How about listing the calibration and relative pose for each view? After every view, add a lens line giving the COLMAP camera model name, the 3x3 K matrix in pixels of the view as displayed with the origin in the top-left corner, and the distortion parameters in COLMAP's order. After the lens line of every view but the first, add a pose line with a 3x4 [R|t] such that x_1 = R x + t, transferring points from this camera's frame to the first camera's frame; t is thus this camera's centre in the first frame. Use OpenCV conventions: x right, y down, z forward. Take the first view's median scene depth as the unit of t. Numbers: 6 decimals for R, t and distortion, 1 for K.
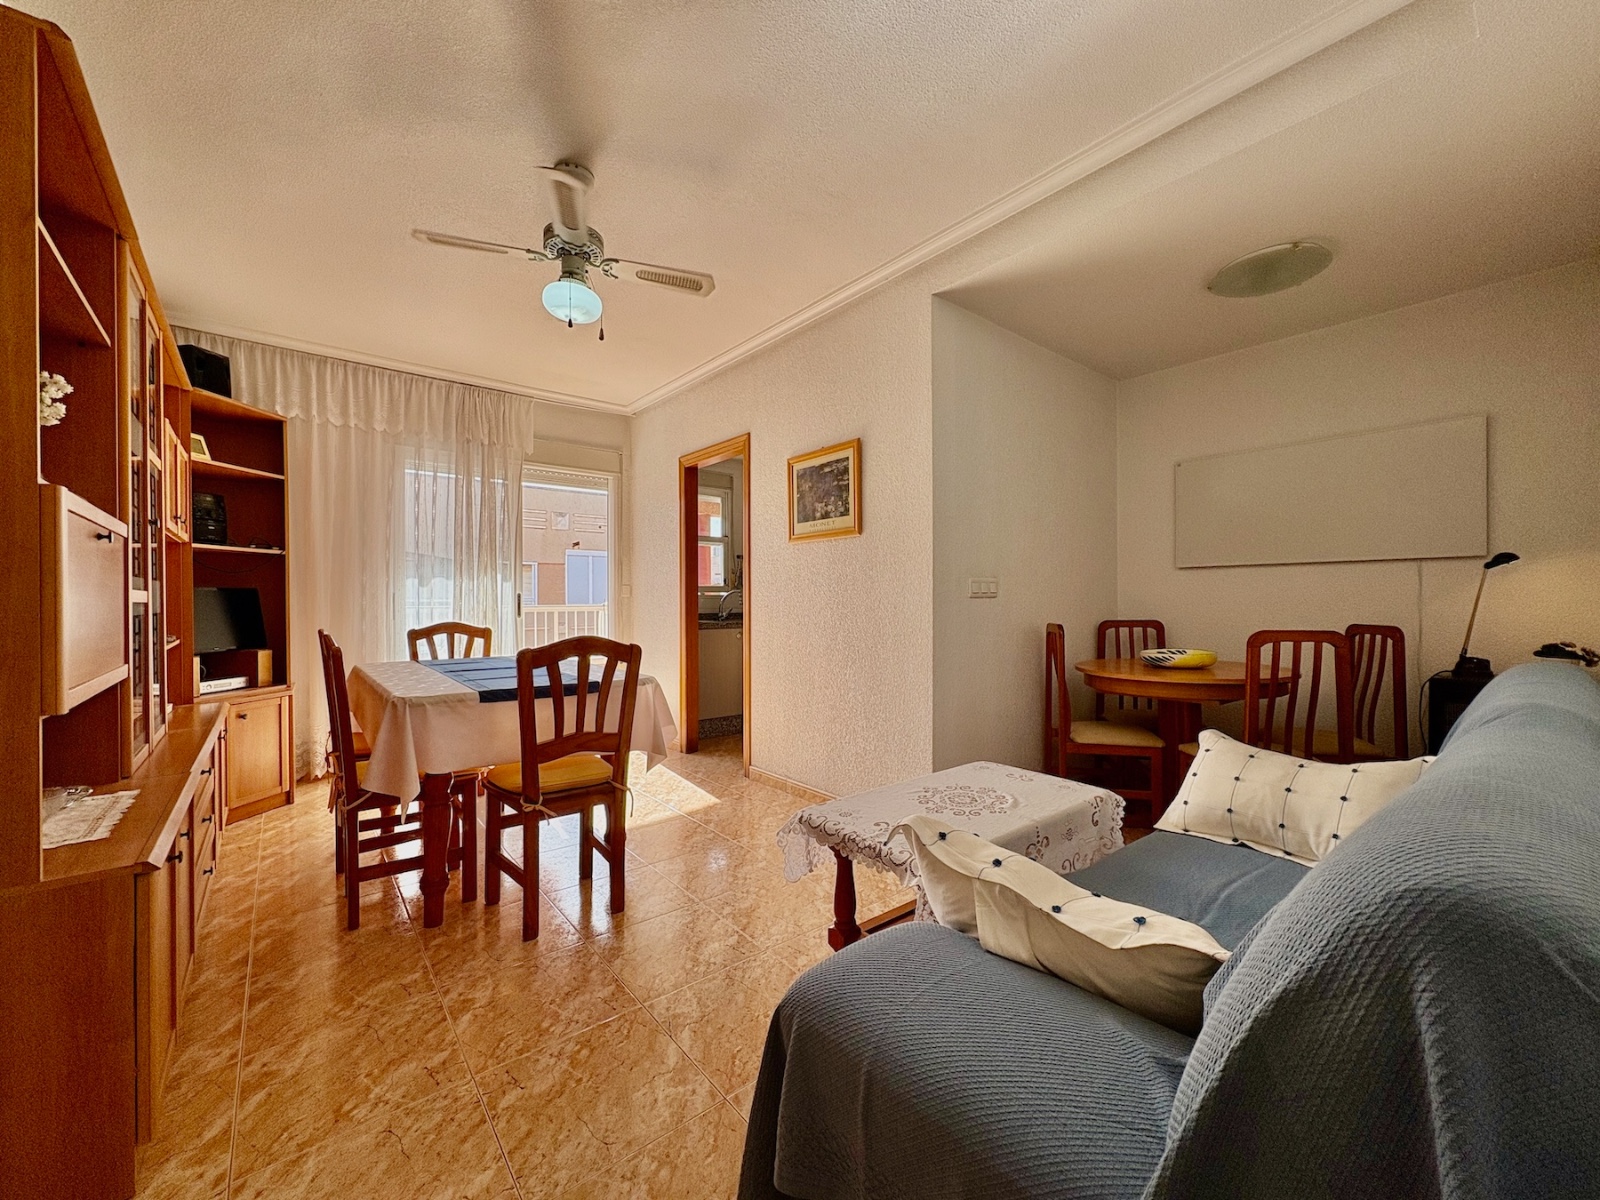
lens RADIAL K [[633.1, 0, 802.2], [0, 633.1, 602.2], [0, 0, 1]] dist [-0.001318, -0.000054]
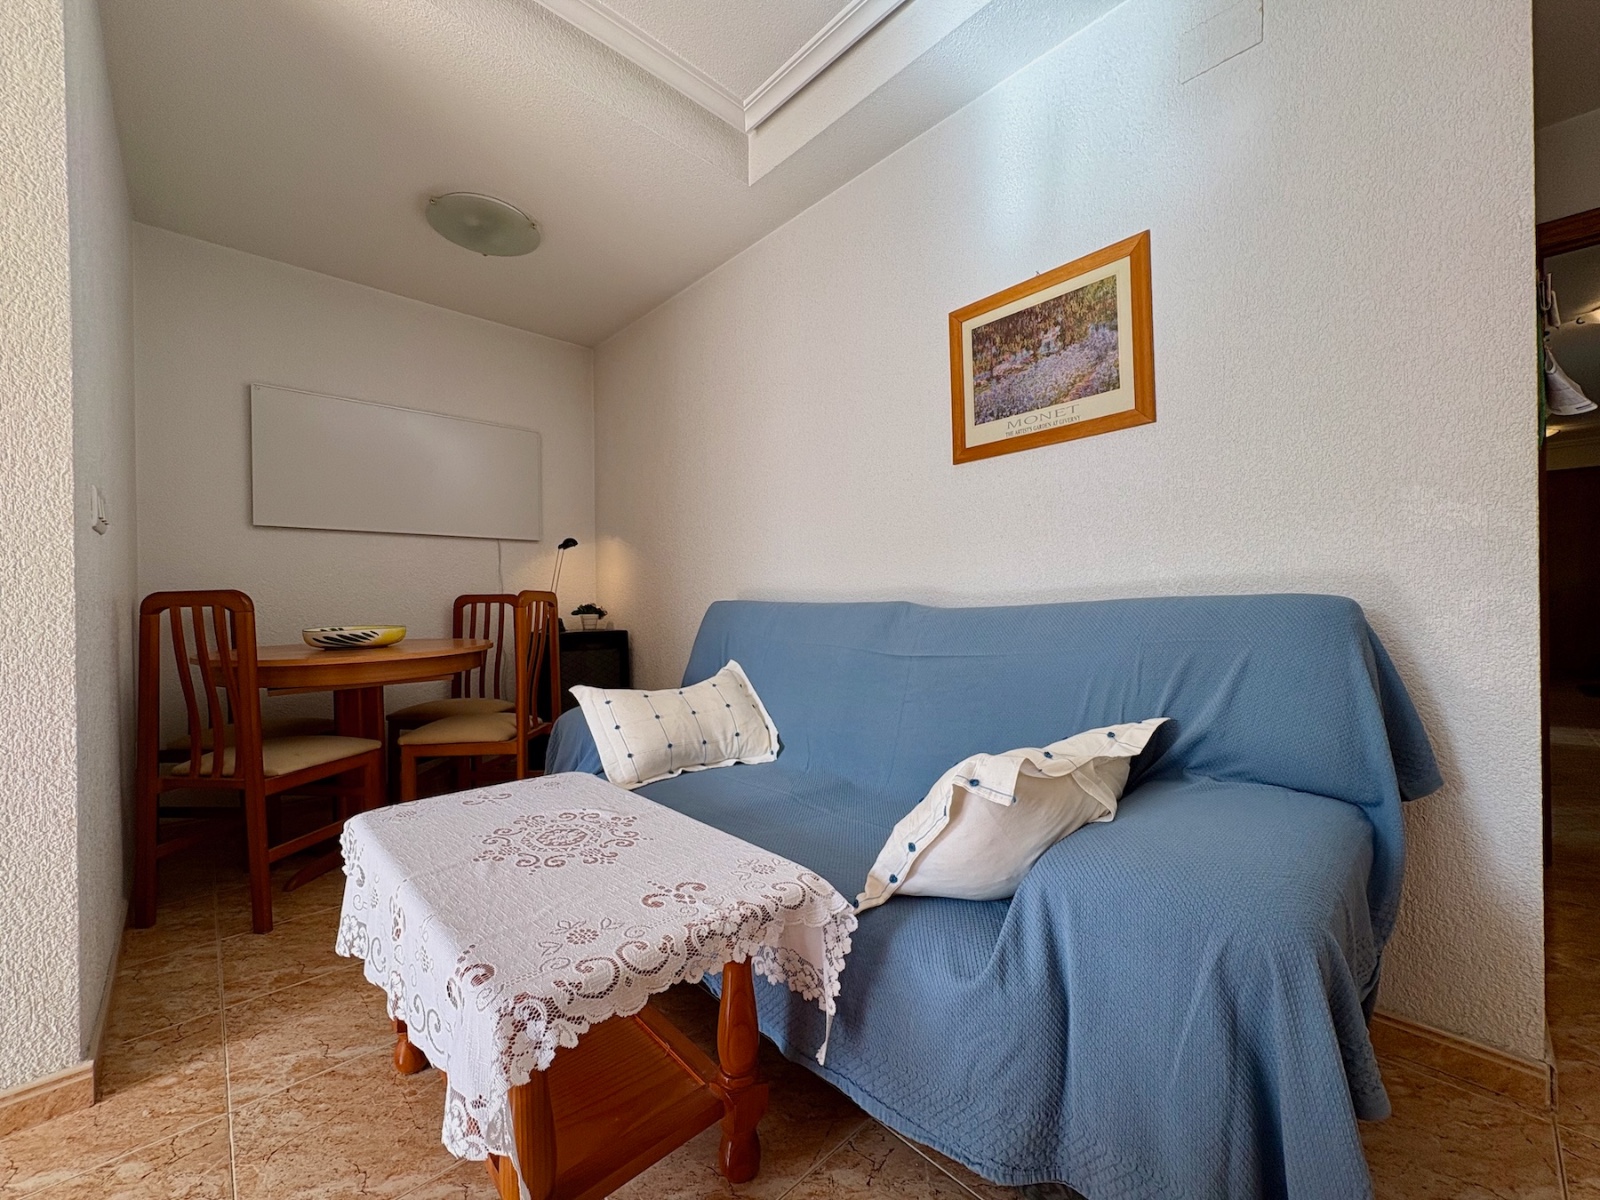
lens RADIAL K [[635.4, 0, 798.8], [0, 635.4, 600.0], [0, 0, 1]] dist [0.000293, 0.000157]
pose [[-0.088358, 0.001024, 0.996088, -0.407207], [0.012542, 0.999921, 0.000084, 0.080474], [-0.996010, 0.012501, -0.088364, 0.841801]]
